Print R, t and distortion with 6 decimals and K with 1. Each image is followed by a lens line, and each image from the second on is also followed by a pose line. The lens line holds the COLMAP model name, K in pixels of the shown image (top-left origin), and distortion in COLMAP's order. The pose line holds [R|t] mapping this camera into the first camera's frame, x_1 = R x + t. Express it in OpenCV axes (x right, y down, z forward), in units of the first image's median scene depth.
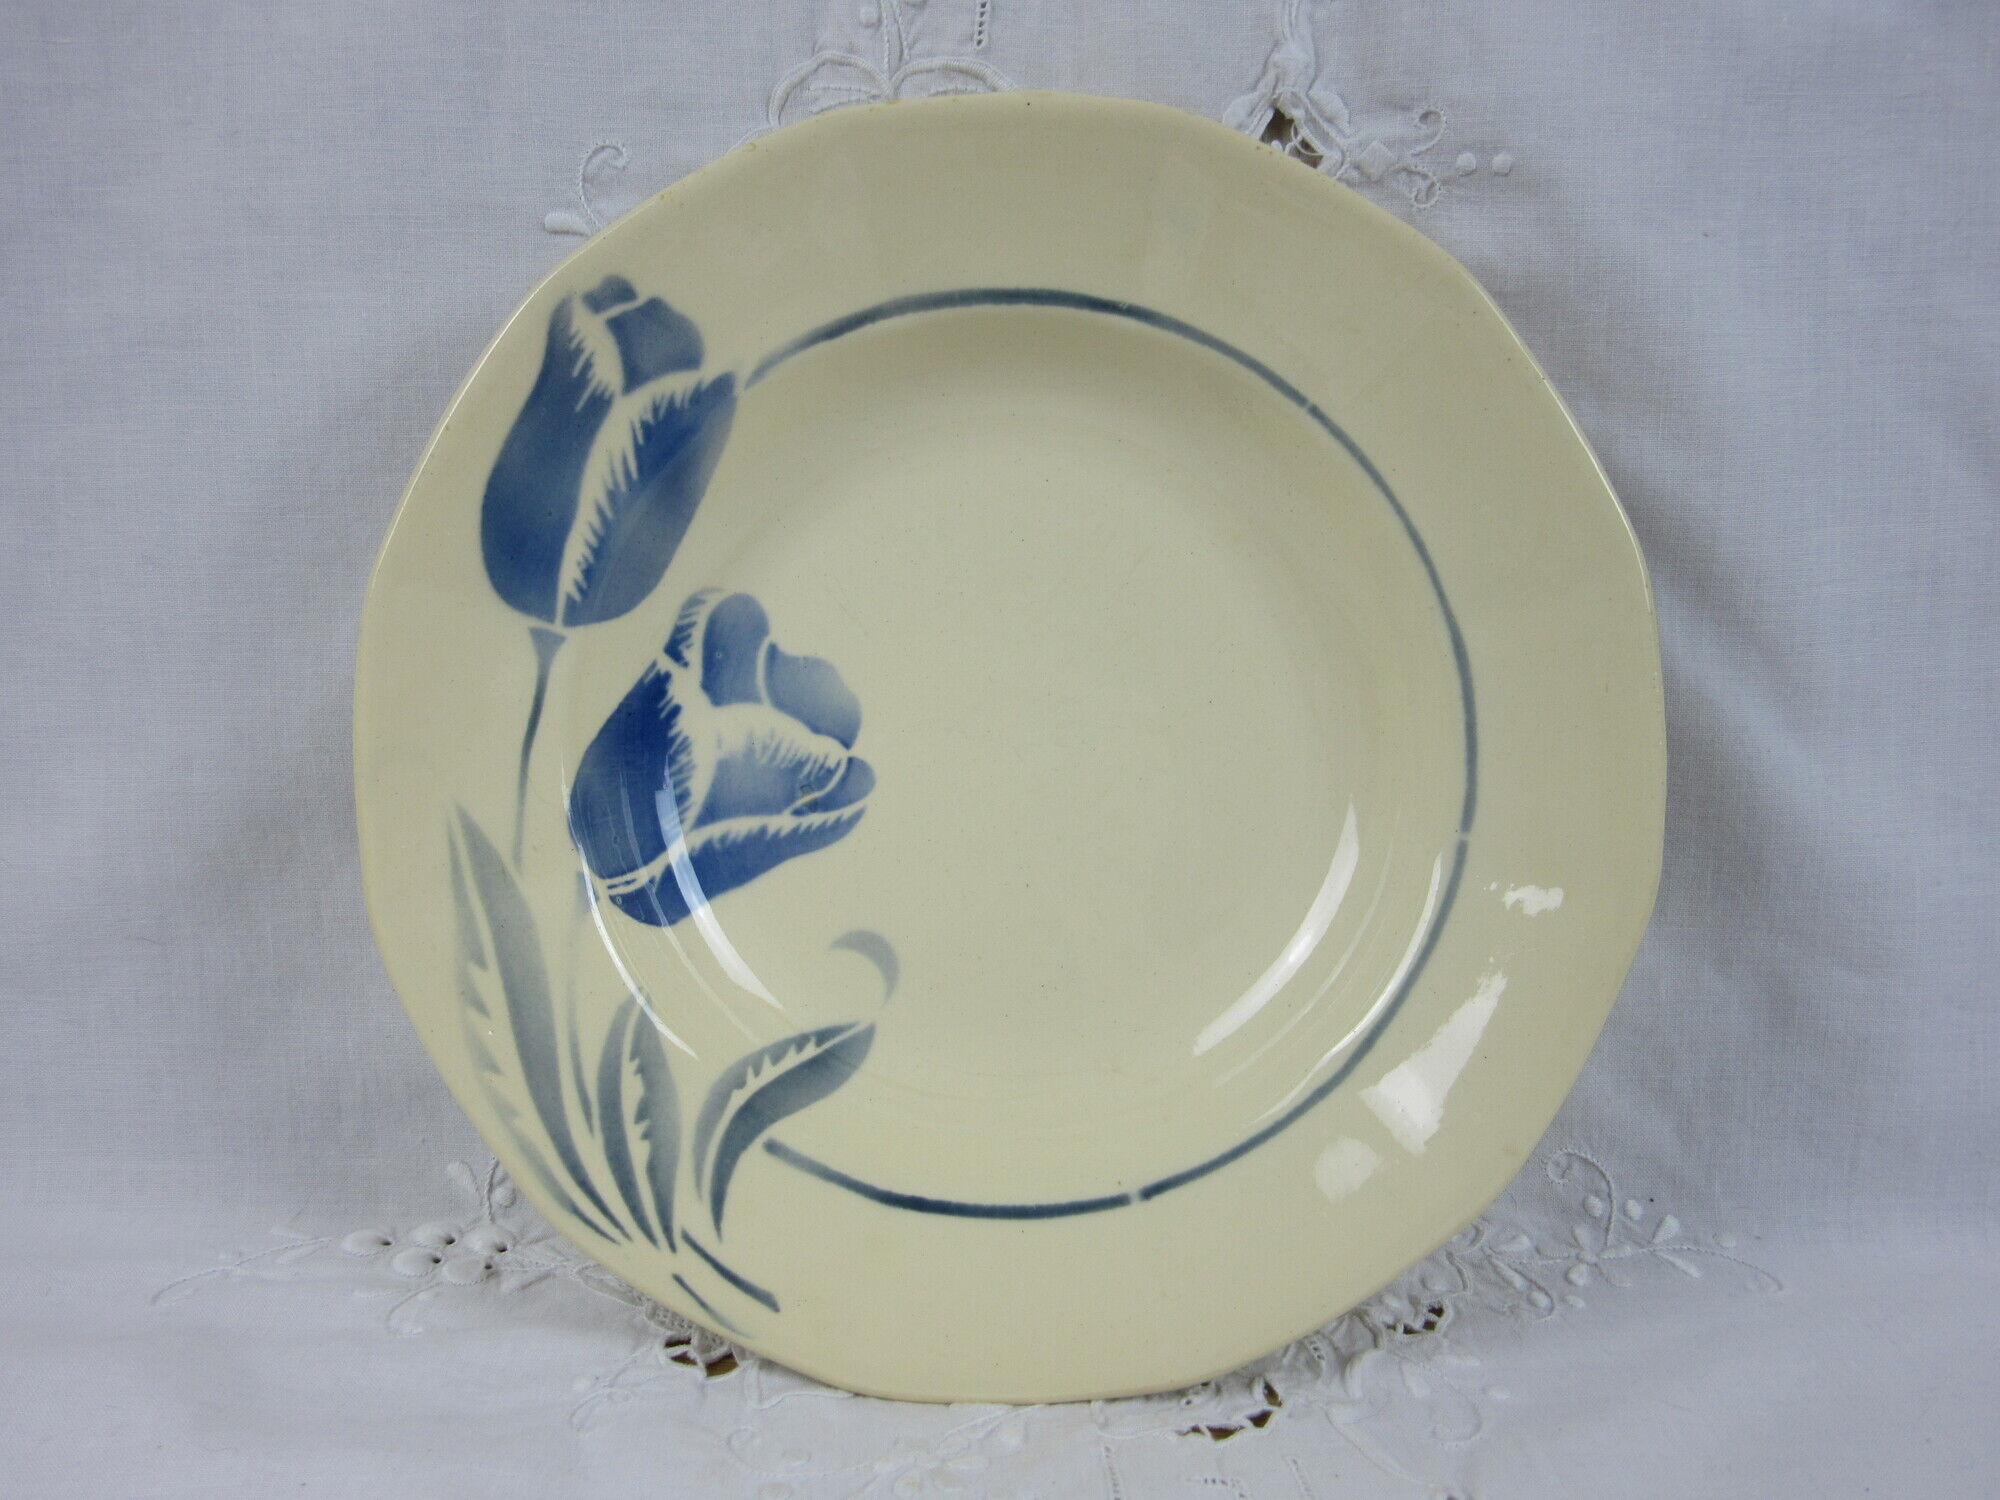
lens RADIAL K [[1876.6, 0, 999.0], [0, 1876.6, 726.4], [0, 0, 1]] dist [-0.091833, 0.172646]
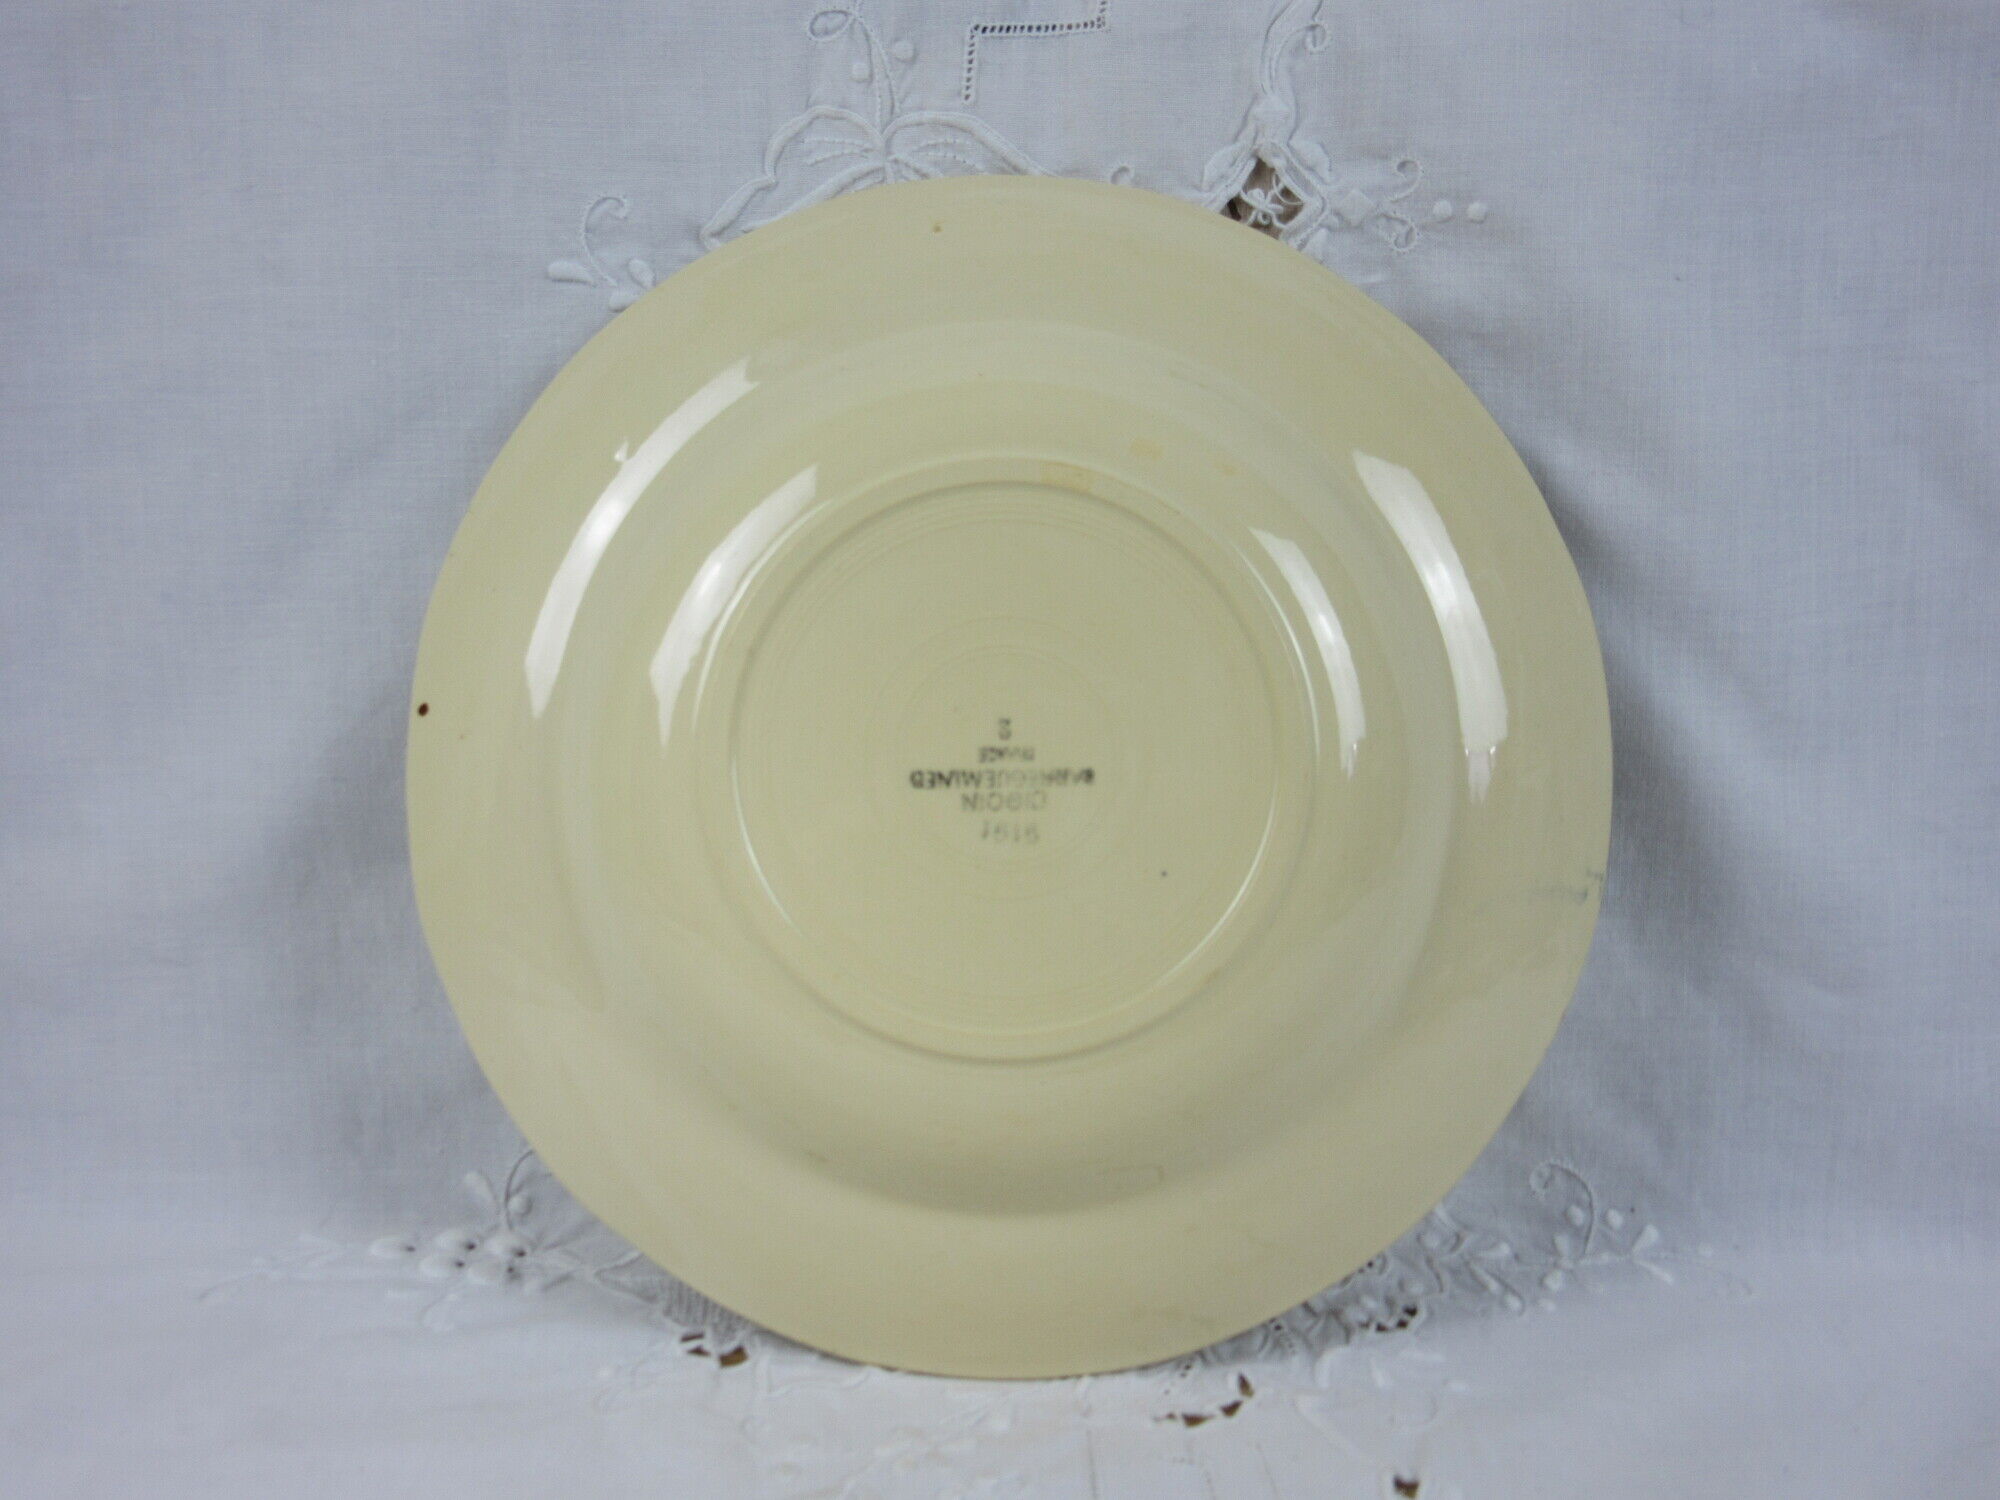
lens RADIAL K [[2463.4, 0, 1003.9], [0, 2463.4, 738.4], [0, 0, 1]] dist [0.013688, -0.065075]
pose [[0.999787, -0.003119, -0.020426, 0.035584], [0.004213, 0.998546, 0.053739, -0.085389], [0.020229, -0.053814, 0.998346, -0.378555]]
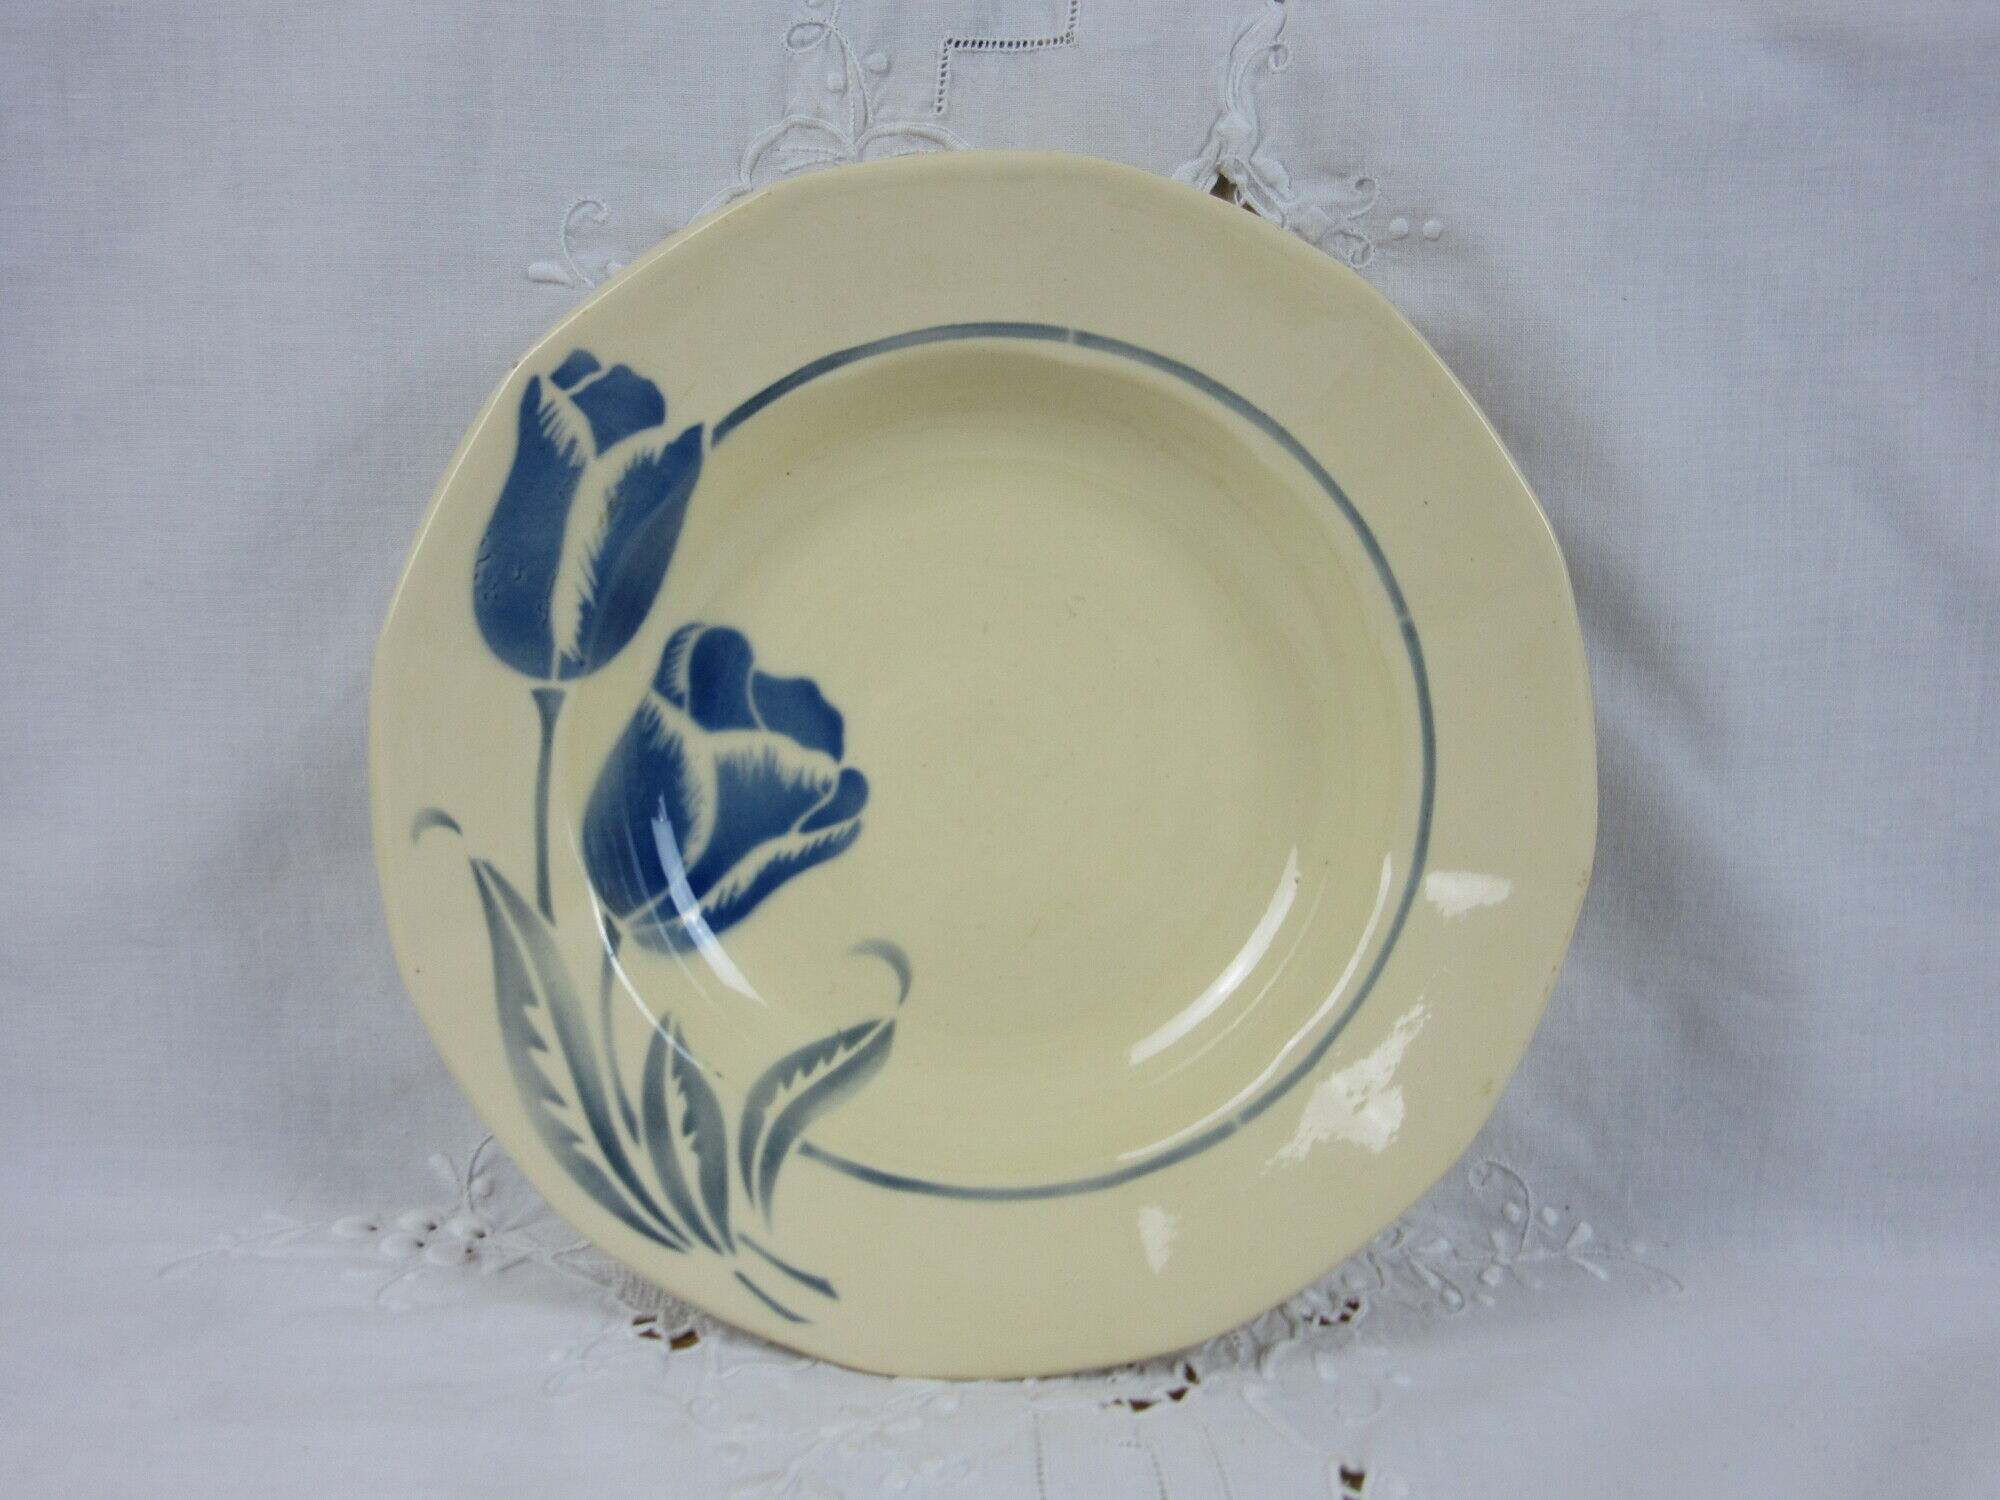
lens RADIAL K [[2117.7, 0, 1000.0], [0, 2117.7, 750.0], [0, 0, 1]] dist [-0.028456, 0.009336]
pose [[0.999890, 0.013468, -0.006175, 0.035602], [-0.013302, 0.999570, 0.026134, -0.034256], [0.006525, -0.026049, 0.999639, -0.209583]]
